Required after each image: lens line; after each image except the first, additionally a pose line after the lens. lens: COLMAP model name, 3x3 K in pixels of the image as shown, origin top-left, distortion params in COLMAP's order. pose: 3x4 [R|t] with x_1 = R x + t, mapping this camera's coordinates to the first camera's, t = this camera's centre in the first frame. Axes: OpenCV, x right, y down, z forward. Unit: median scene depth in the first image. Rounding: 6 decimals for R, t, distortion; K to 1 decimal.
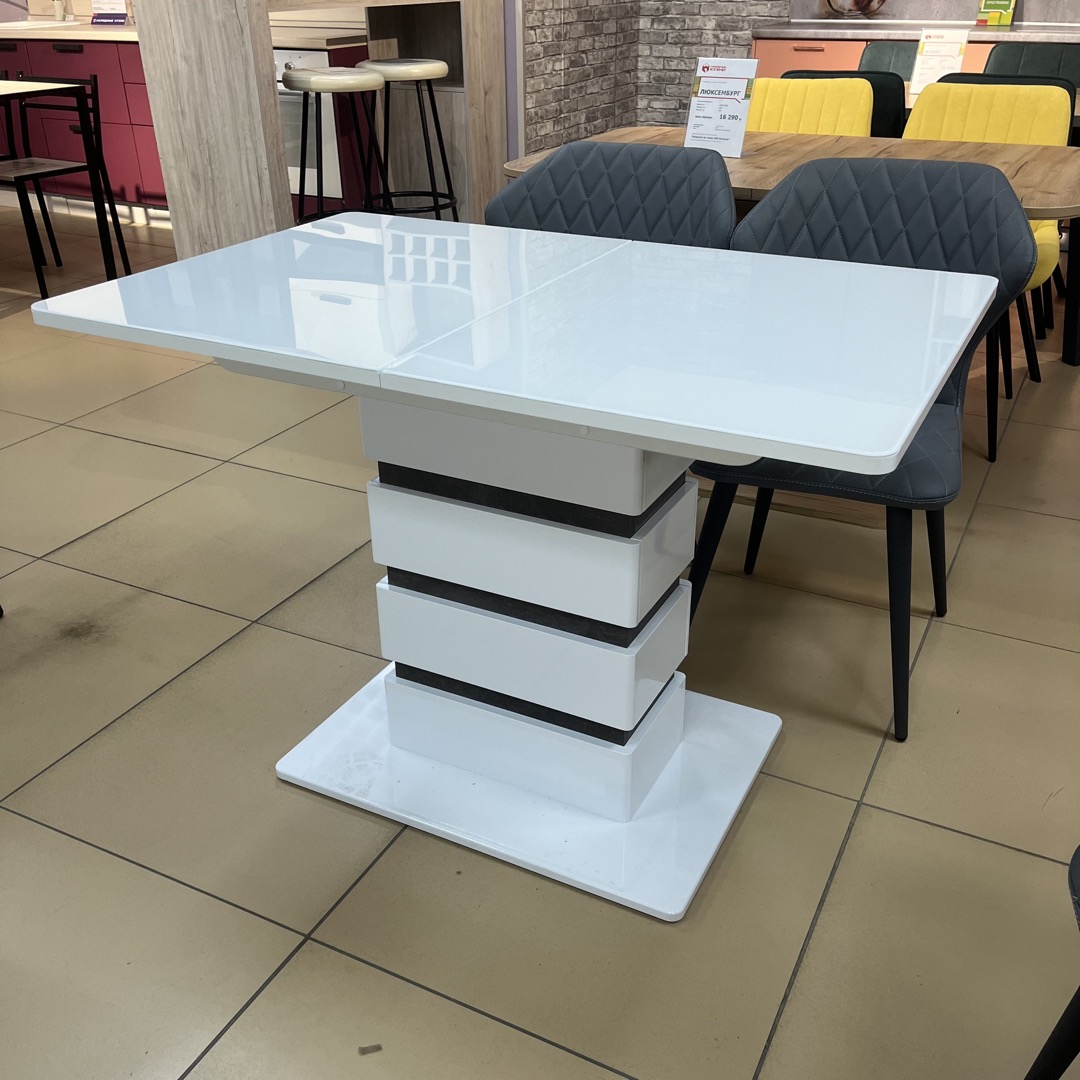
lens RADIAL K [[1113.6, 0, 540.0], [0, 1113.6, 540.0], [0, 0, 1]] dist [0.015782, 0.024476]
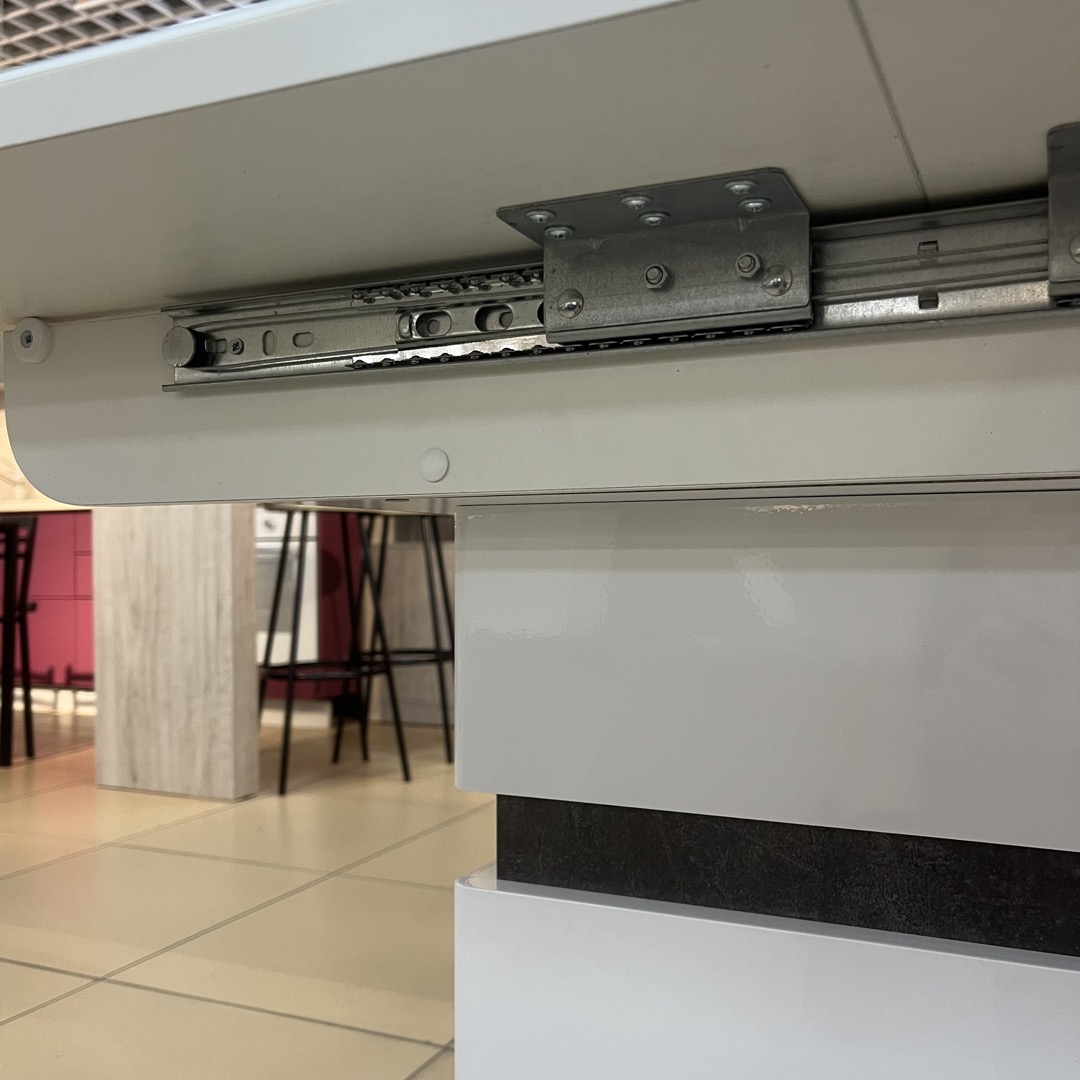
lens RADIAL K [[1113.6, 0, 540.0], [0, 1113.6, 540.0], [0, 0, 1]] dist [0.015782, 0.024476]
pose [[0.999099, 0.000142, 0.042451, -0.059979], [0.020176, 0.878249, -0.477778, 0.008526], [-0.037351, 0.478204, 0.877454, 0.283939]]
